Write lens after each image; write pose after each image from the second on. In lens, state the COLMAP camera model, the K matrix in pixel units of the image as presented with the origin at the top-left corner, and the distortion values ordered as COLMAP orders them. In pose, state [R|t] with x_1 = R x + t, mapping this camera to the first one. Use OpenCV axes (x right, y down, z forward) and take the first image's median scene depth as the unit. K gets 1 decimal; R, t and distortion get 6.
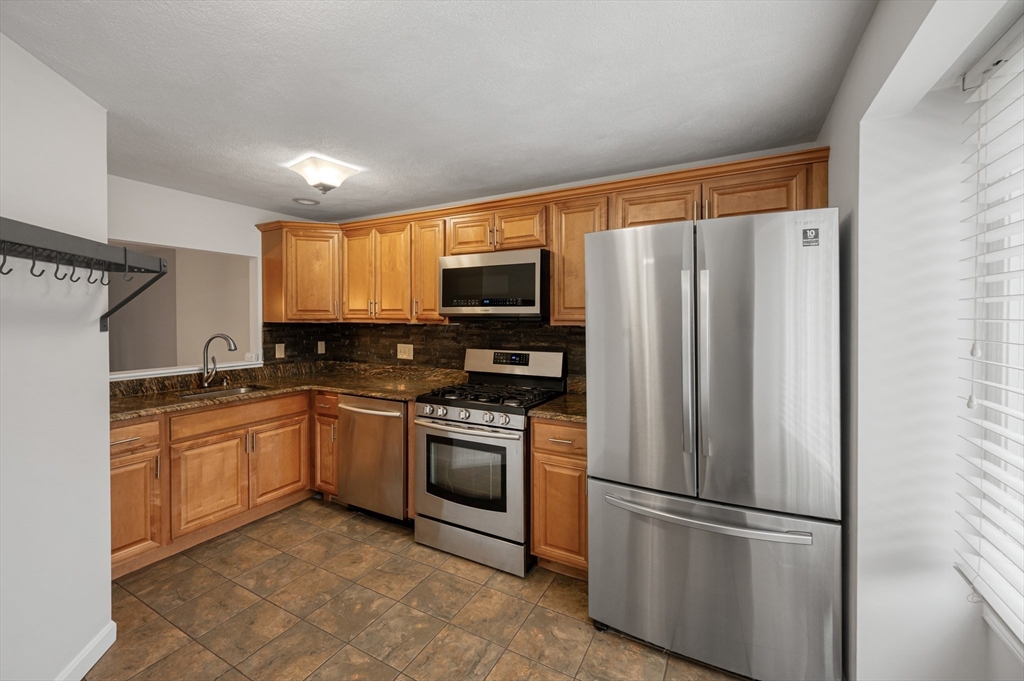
lens RADIAL K [[420.0, 0, 516.1], [0, 420.0, 318.7], [0, 0, 1]] dist [-0.000713, -0.000250]
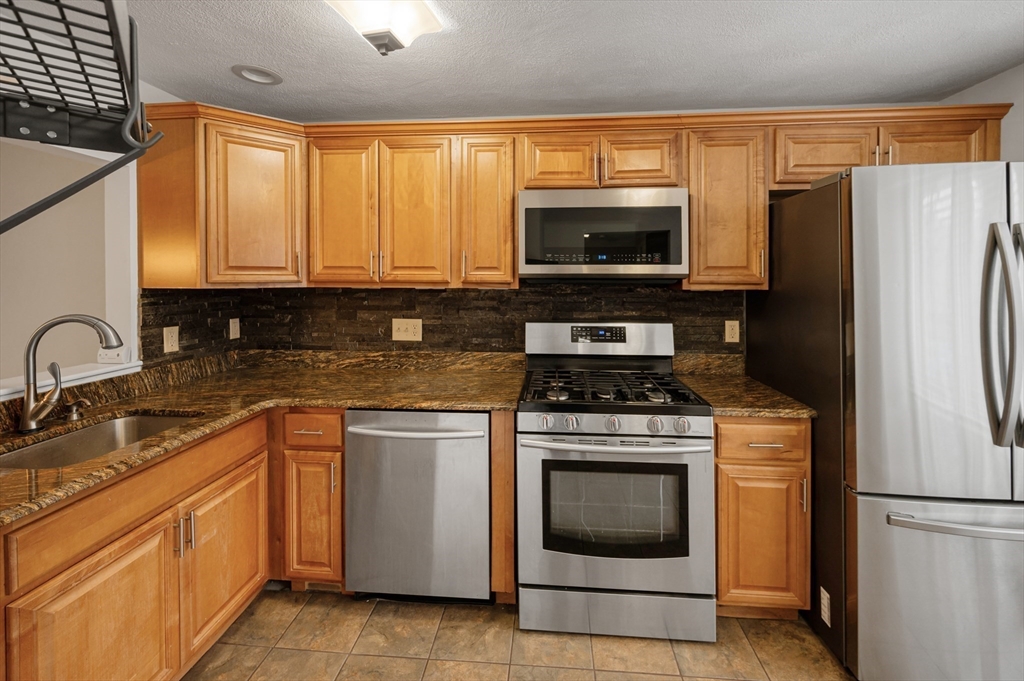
lens RADIAL K [[427.8, 0, 527.3], [0, 427.8, 278.8], [0, 0, 1]] dist [-0.001710, -0.000162]
pose [[0.914815, -0.001588, 0.403871, -0.437149], [0.001411, 0.999999, 0.000735, -0.004404], [-0.403872, -0.000103, 0.914816, 0.353048]]
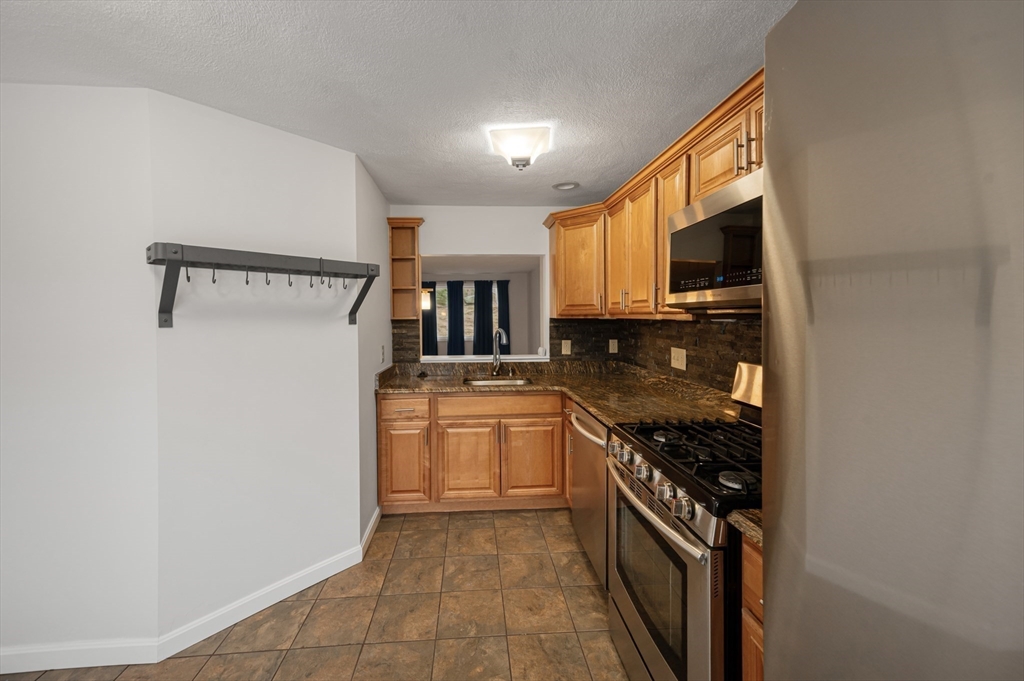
lens RADIAL K [[412.6, 0, 492.5], [0, 412.6, 324.8], [0, 0, 1]] dist [0.001564, 0.000033]
pose [[0.517210, 0.012808, -0.855763, 0.213326], [0.005358, 0.999820, 0.018203, 0.006796], [0.855842, -0.013999, 0.517048, 0.430253]]
